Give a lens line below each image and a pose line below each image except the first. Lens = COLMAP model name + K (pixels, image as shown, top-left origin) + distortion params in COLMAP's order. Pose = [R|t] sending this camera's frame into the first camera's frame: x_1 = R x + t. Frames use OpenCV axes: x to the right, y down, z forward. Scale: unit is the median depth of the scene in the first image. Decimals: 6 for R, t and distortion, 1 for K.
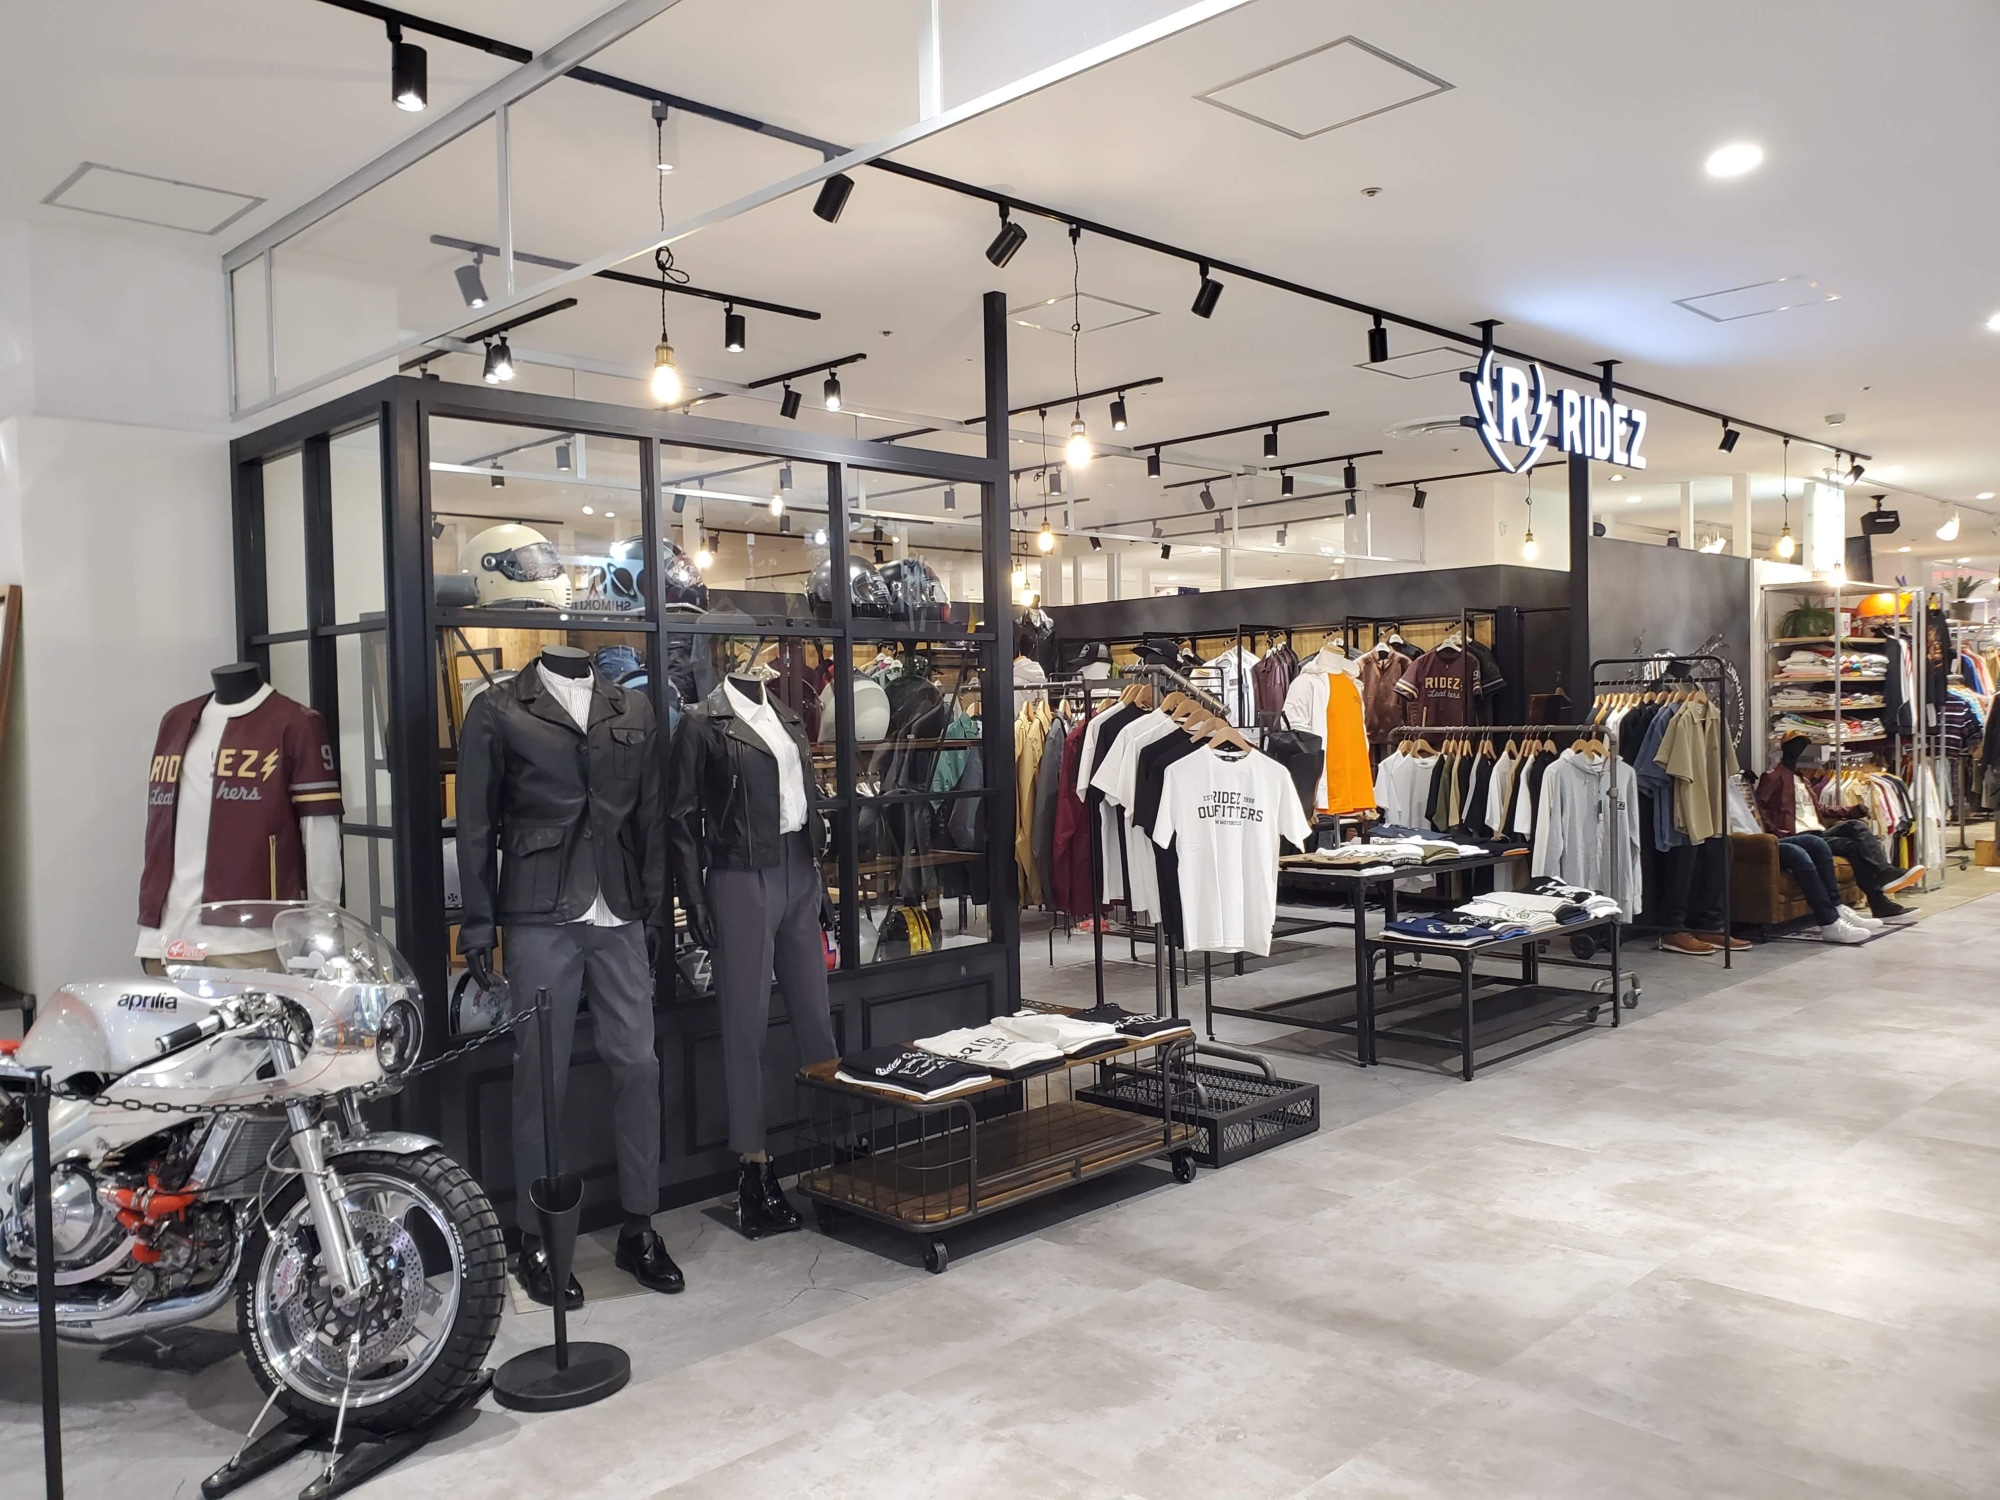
lens RADIAL K [[1538.2, 0, 1002.5], [0, 1538.2, 741.4], [0, 0, 1]] dist [0.015958, -0.004871]
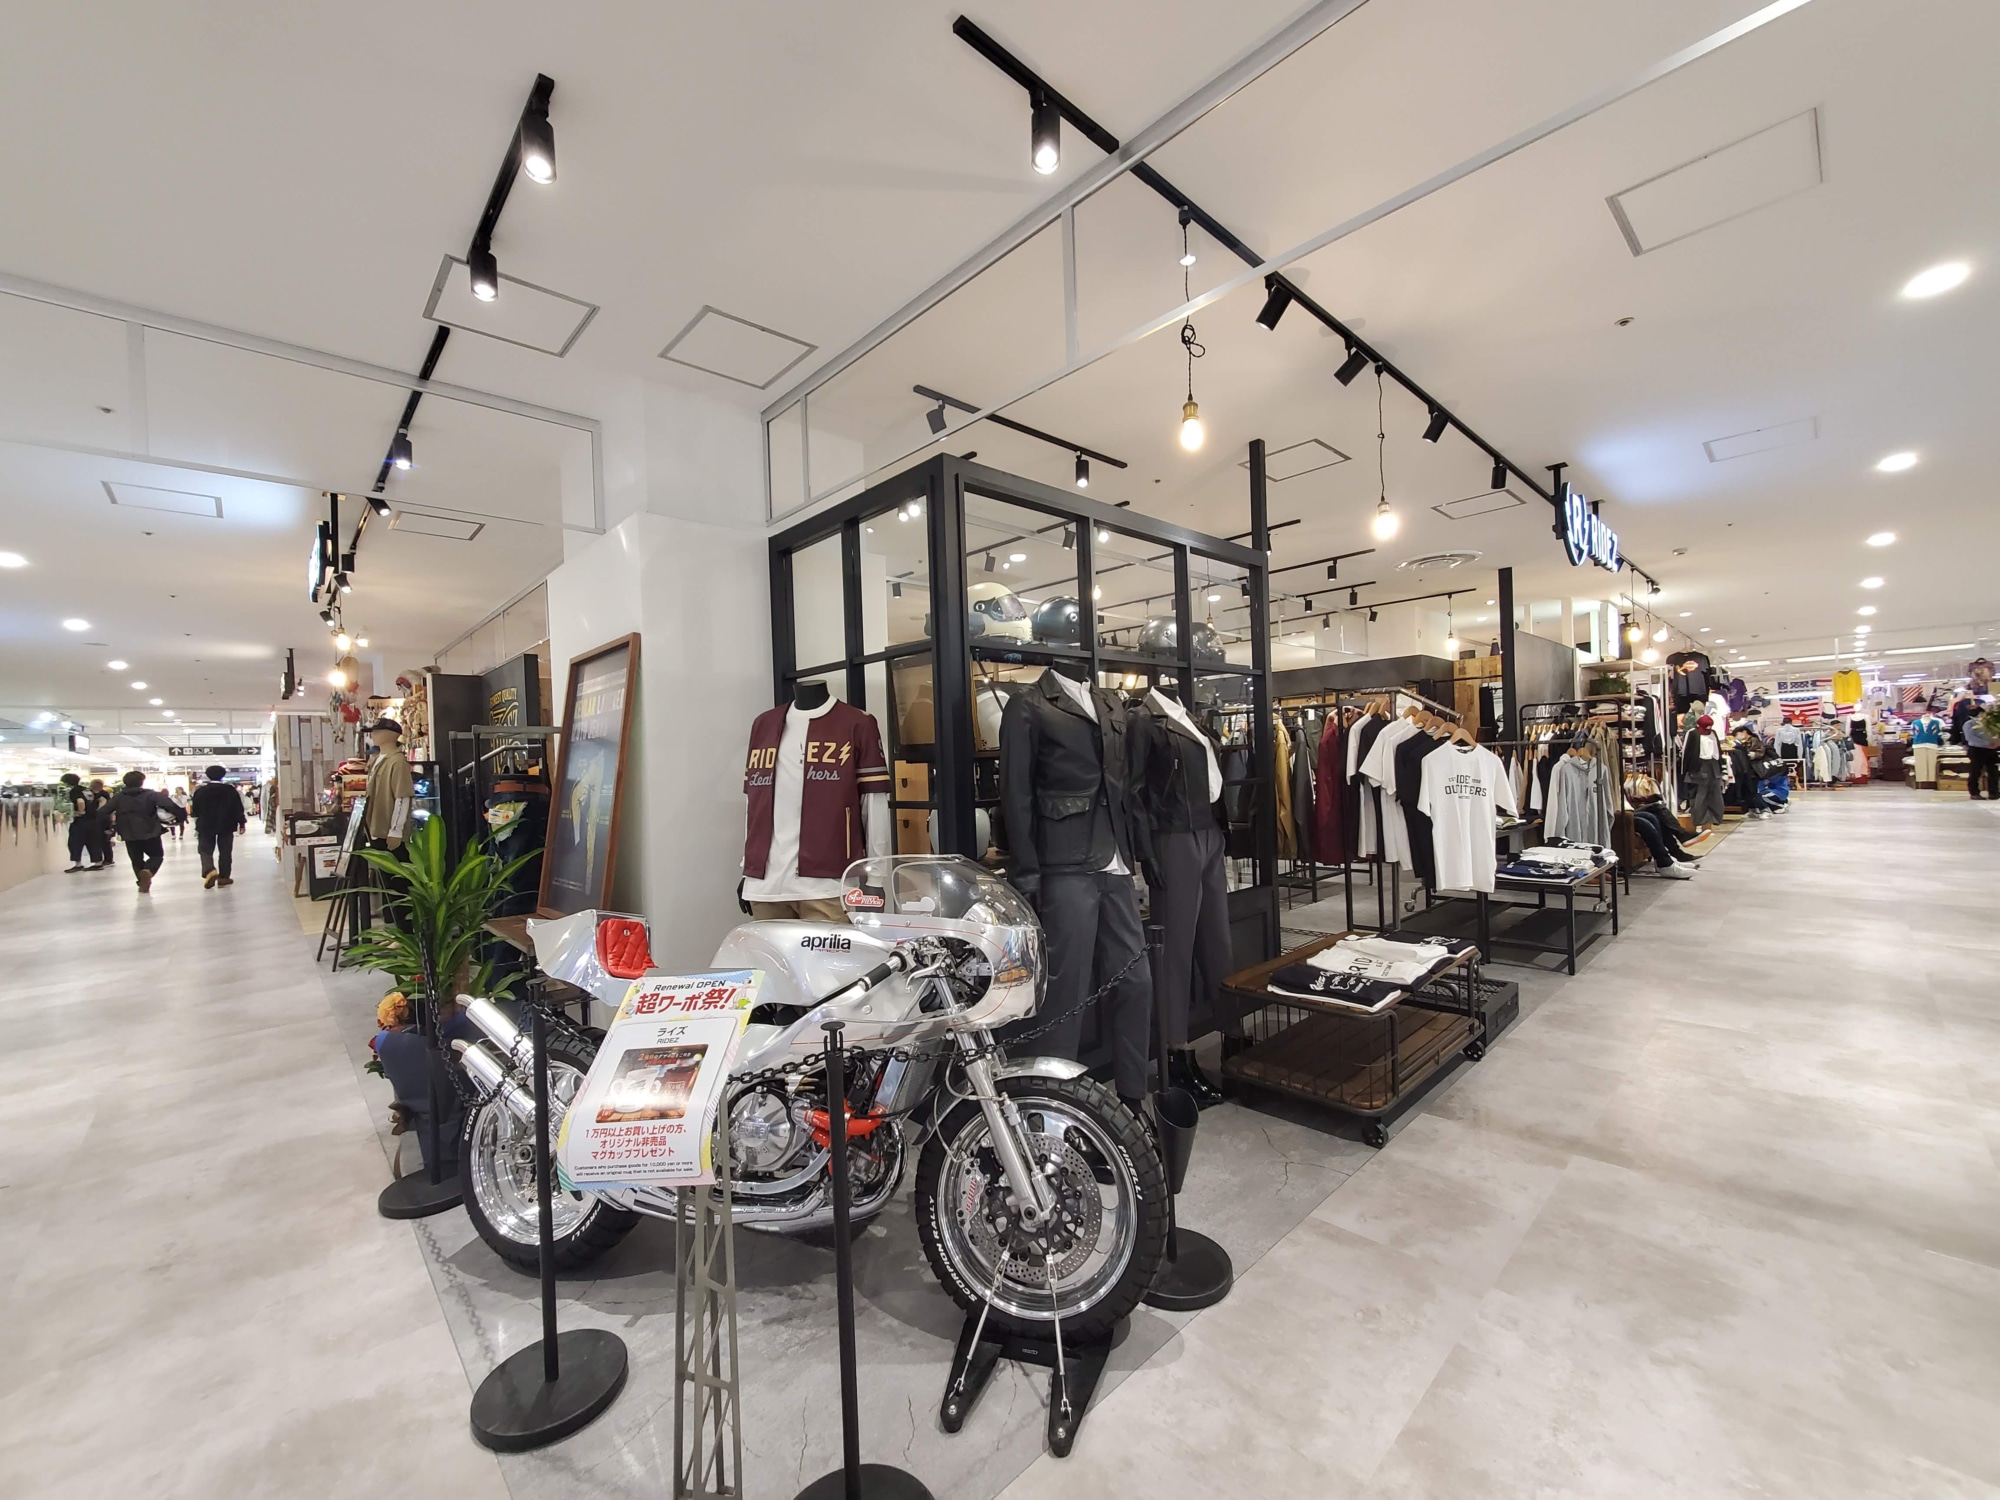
lens RADIAL K [[802.2, 0, 996.0], [0, 802.2, 761.6], [0, 0, 1]] dist [-0.000693, -0.000472]
pose [[0.999277, -0.013883, -0.035383, -0.323789], [0.013194, 0.999720, -0.019657, 0.037575], [0.035646, 0.019176, 0.999180, 0.324543]]
